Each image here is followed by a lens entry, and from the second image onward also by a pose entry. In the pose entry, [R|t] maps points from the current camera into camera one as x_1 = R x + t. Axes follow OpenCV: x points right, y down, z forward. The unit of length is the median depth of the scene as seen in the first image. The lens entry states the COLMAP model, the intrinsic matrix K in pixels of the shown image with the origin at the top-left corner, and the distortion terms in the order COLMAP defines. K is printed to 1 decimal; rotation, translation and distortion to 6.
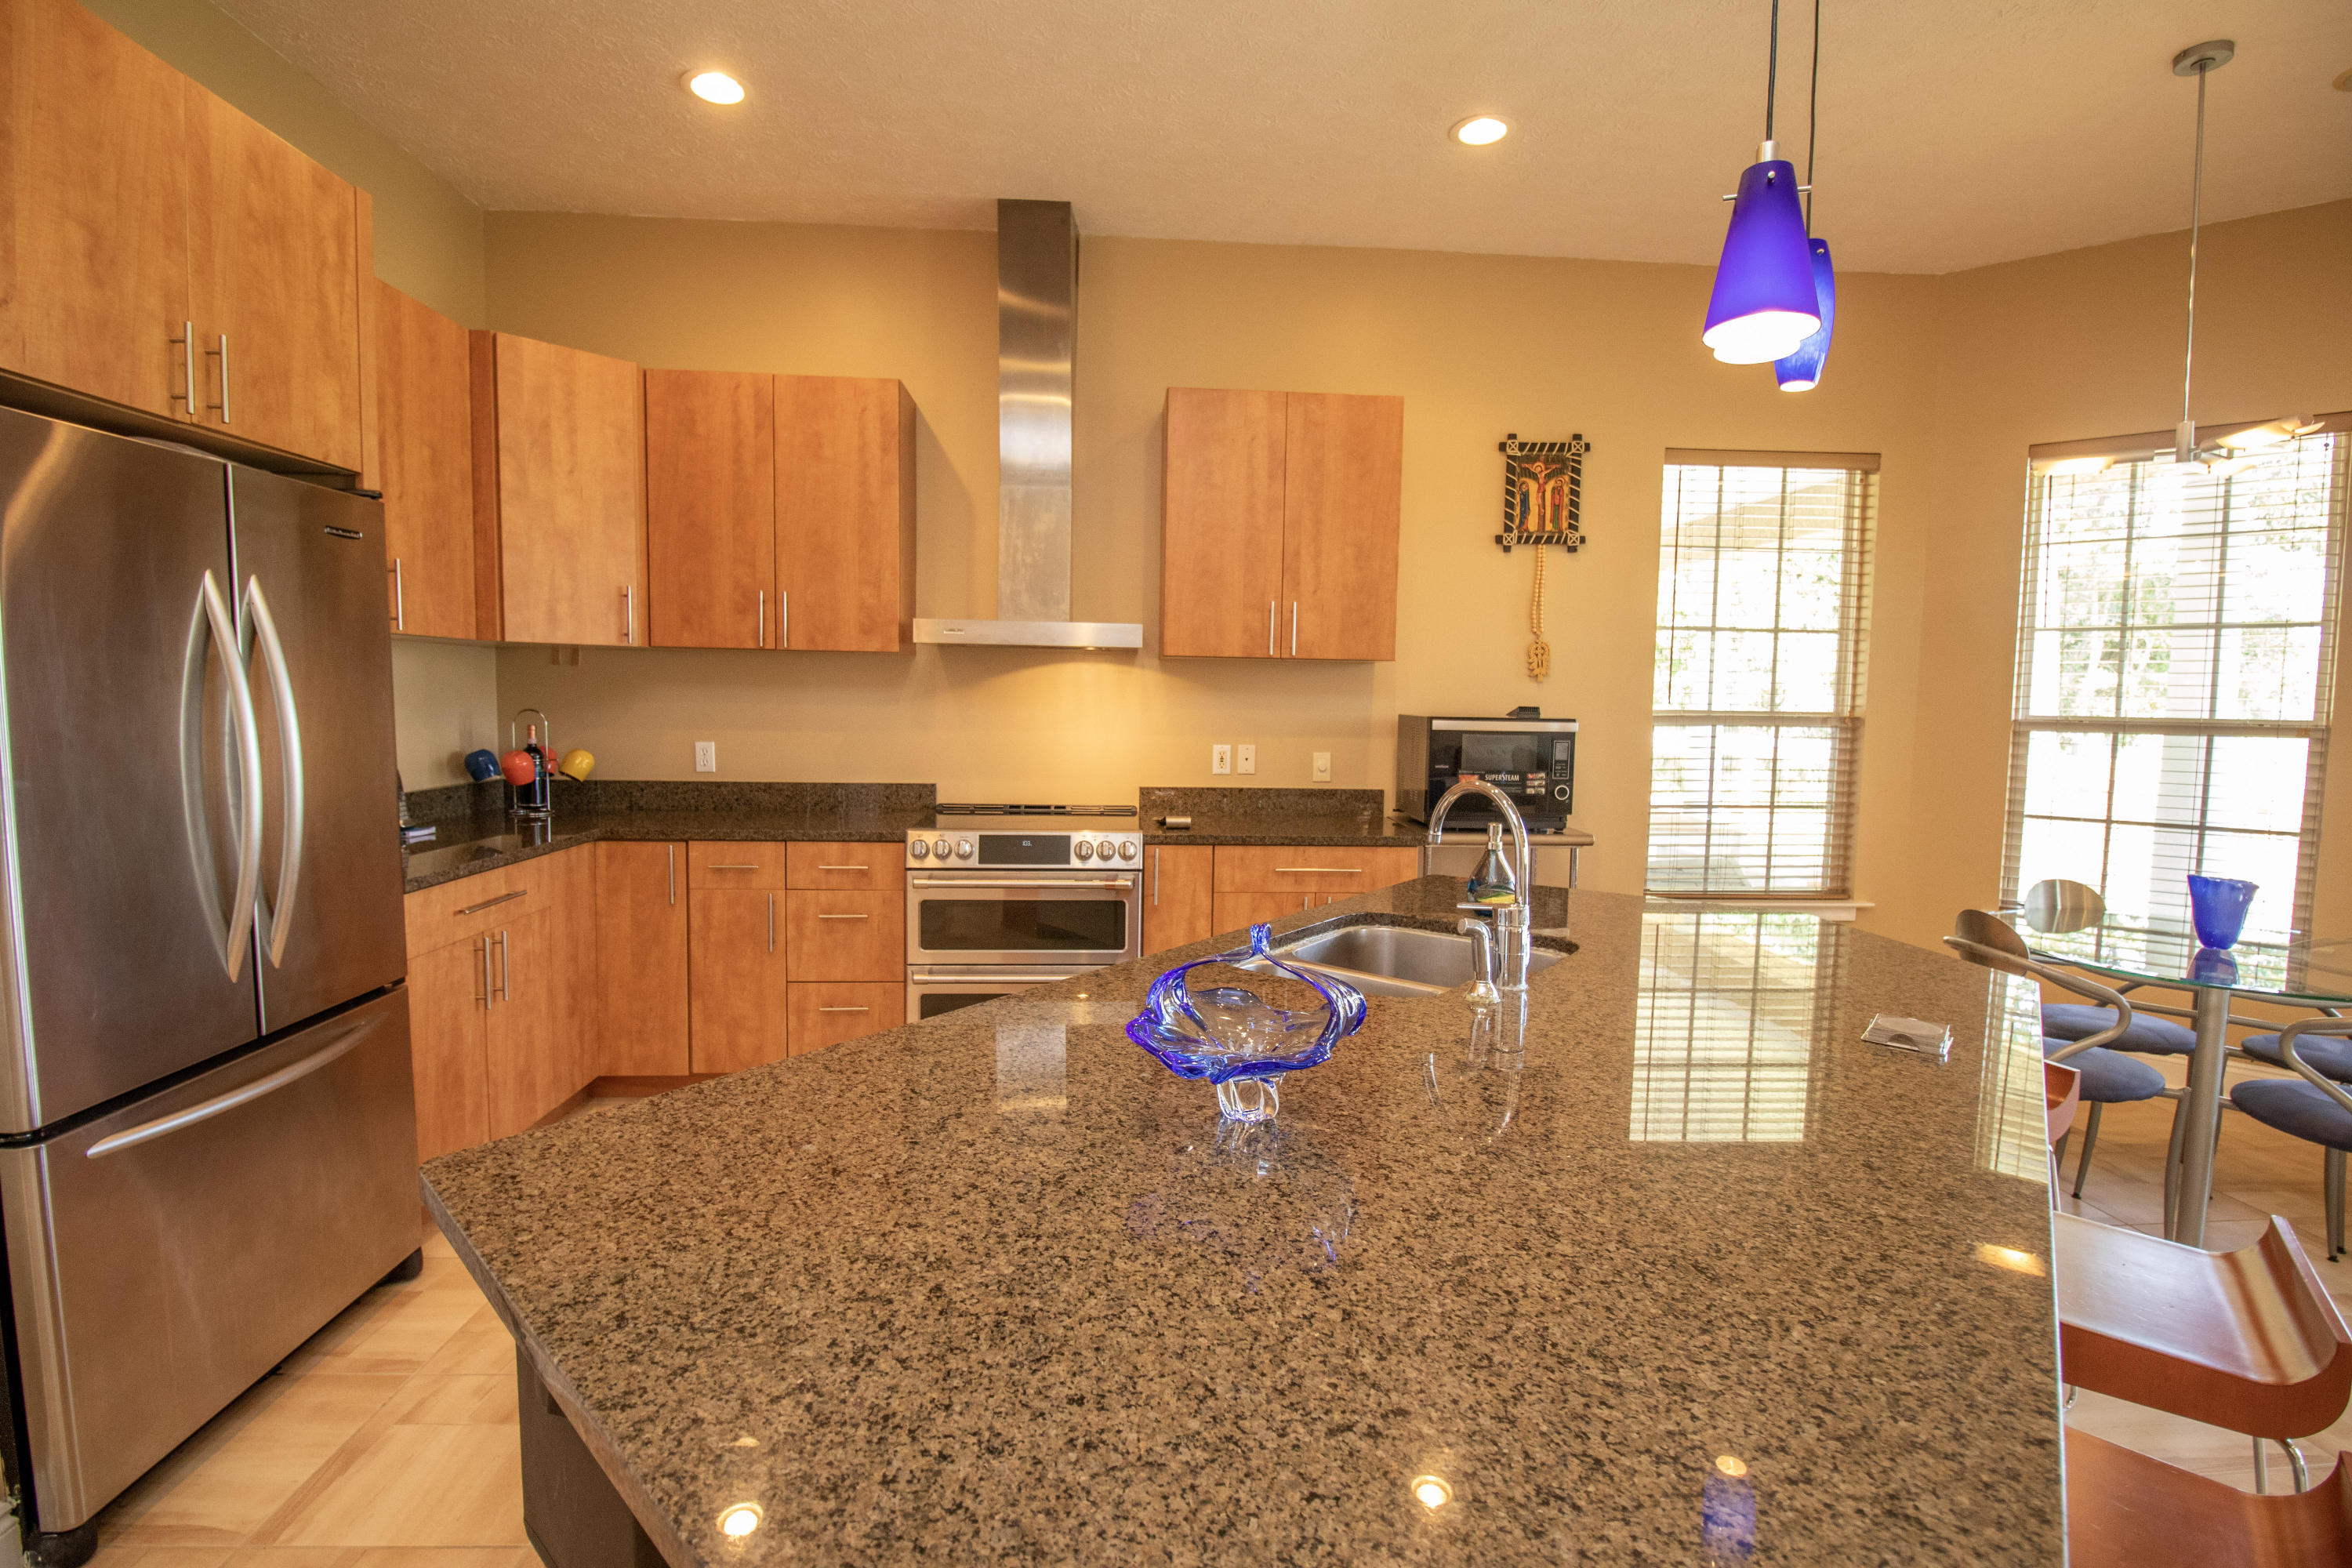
lens RADIAL K [[1089.5, 0, 1190.8], [0, 1089.5, 778.5], [0, 0, 1]] dist [-0.001349, -0.010764]
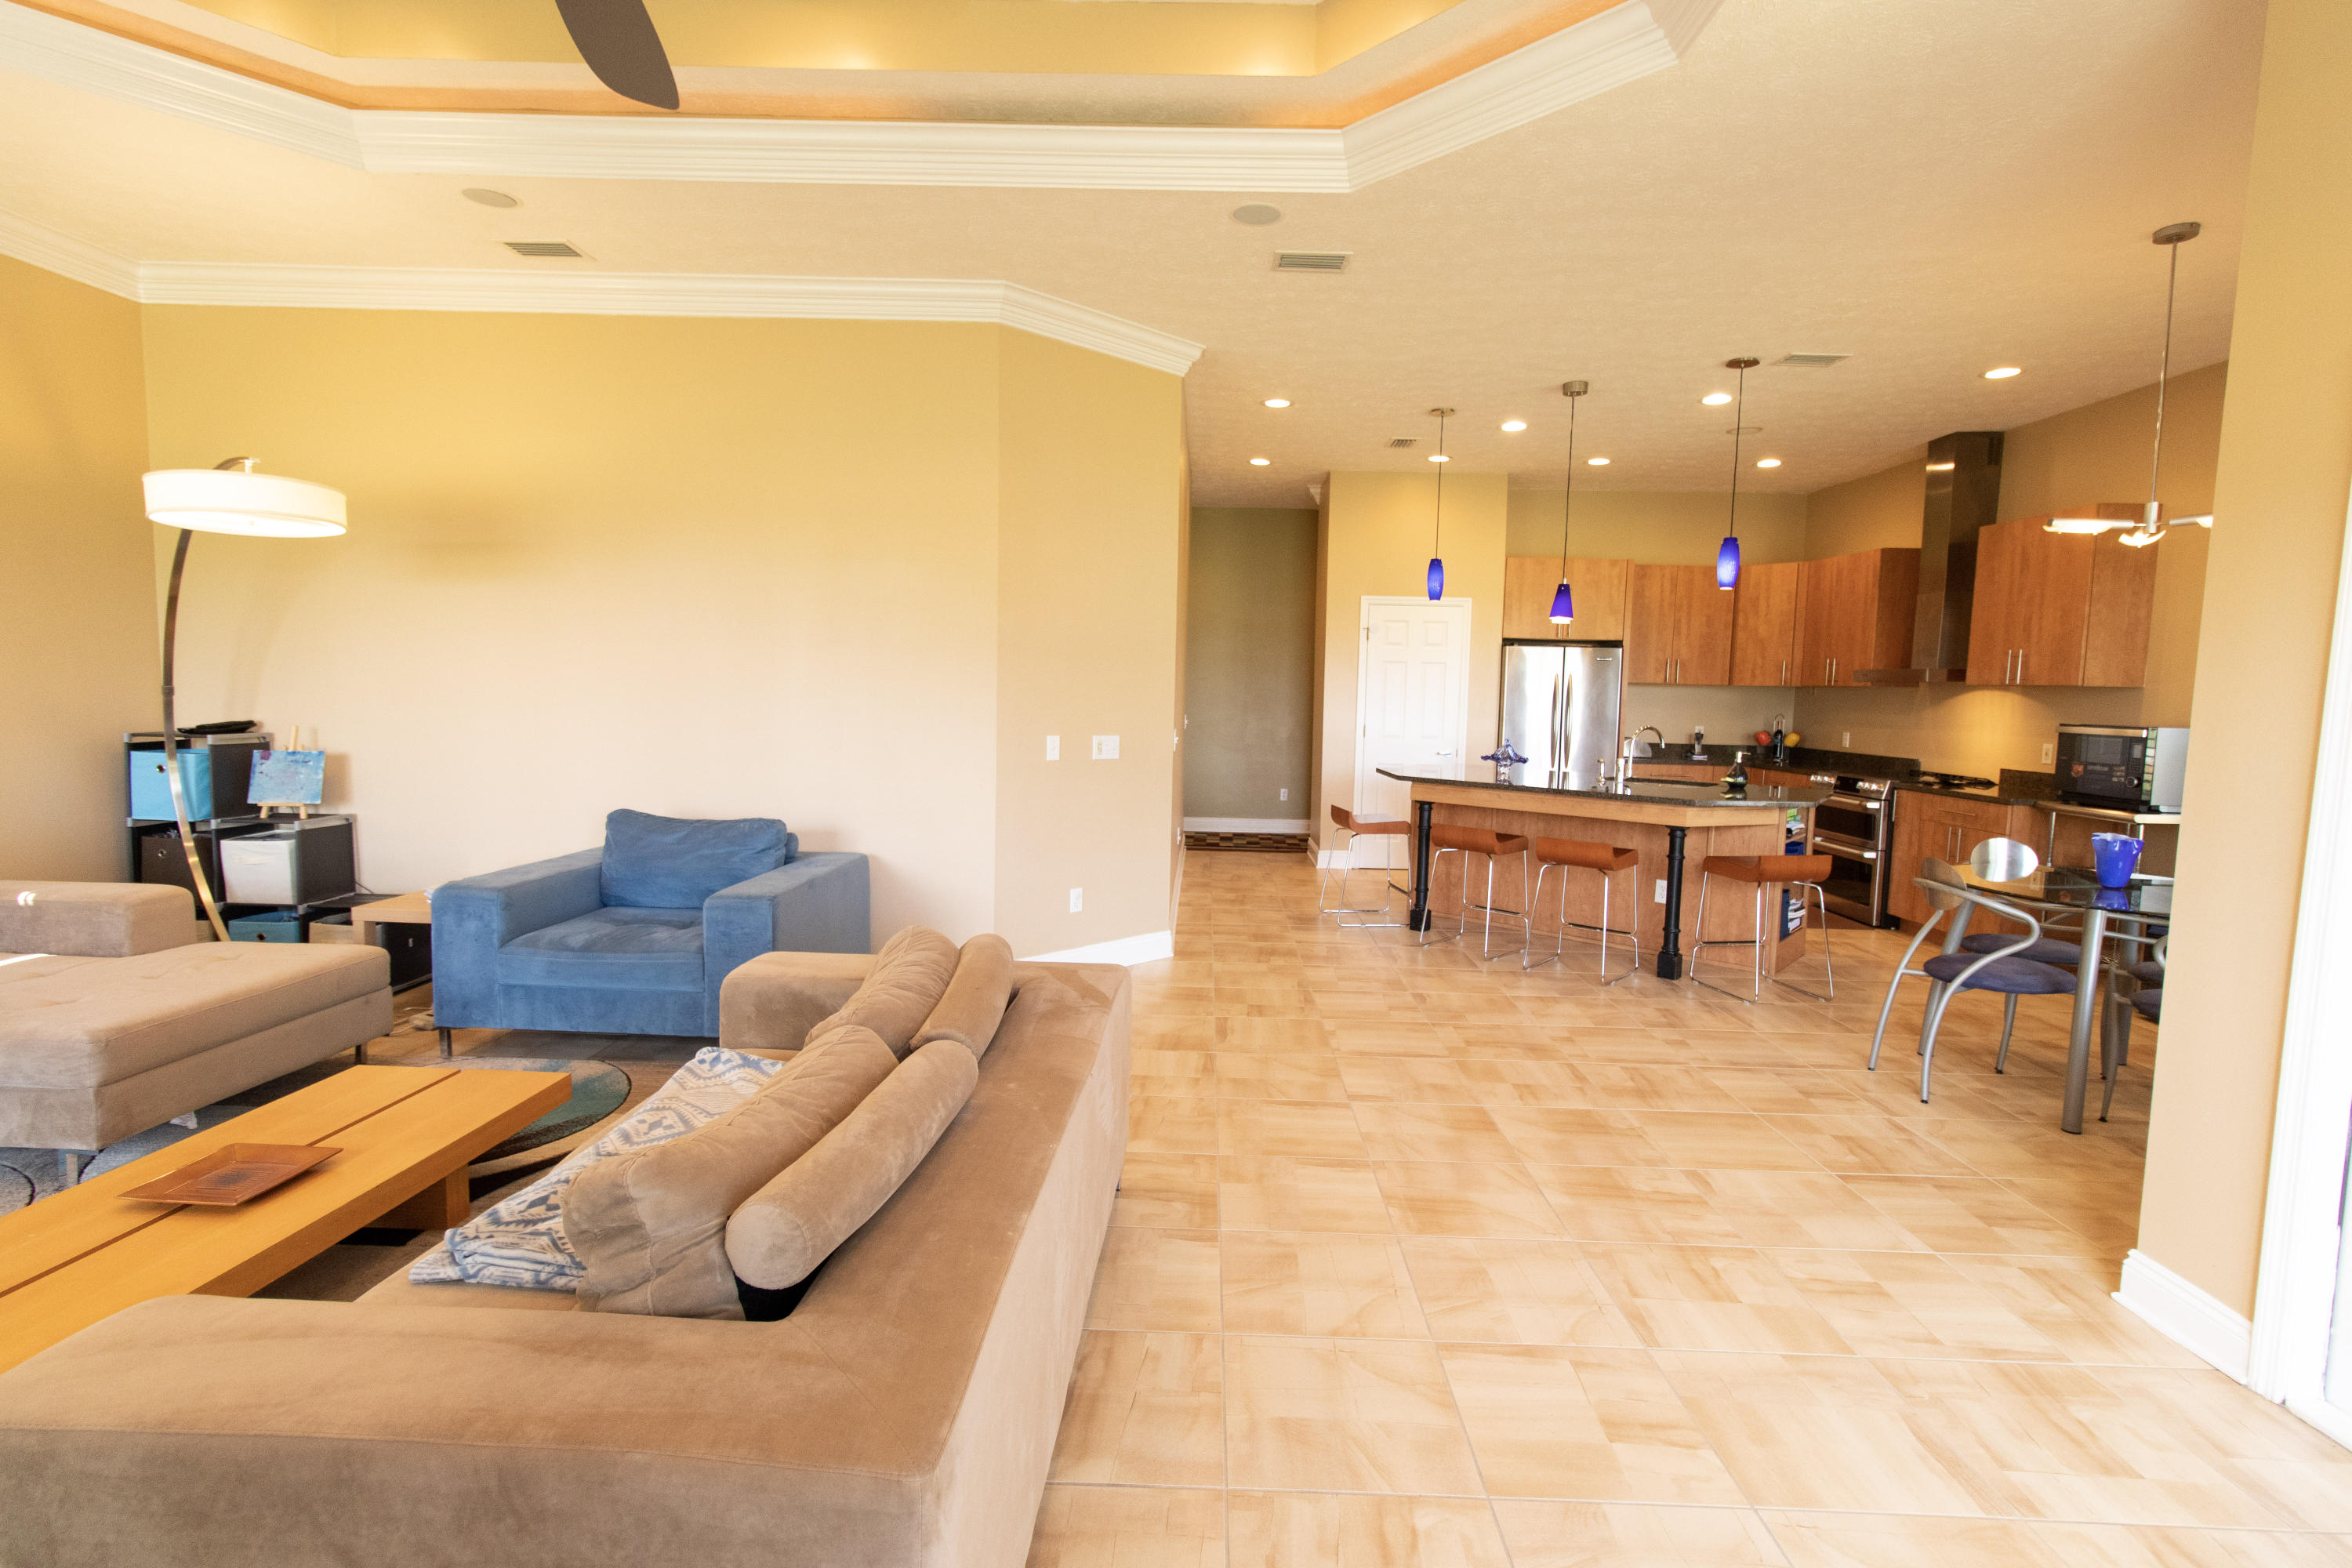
lens RADIAL K [[1089.5, 0, 1180.4], [0, 1089.5, 784.3], [0, 0, 1]] dist [-0.001349, -0.010764]
pose [[-0.085593, 0.069733, -0.993887, 1.813418], [-0.102789, 0.991607, 0.078425, 0.032461], [0.991014, 0.108873, -0.077707, -0.055791]]
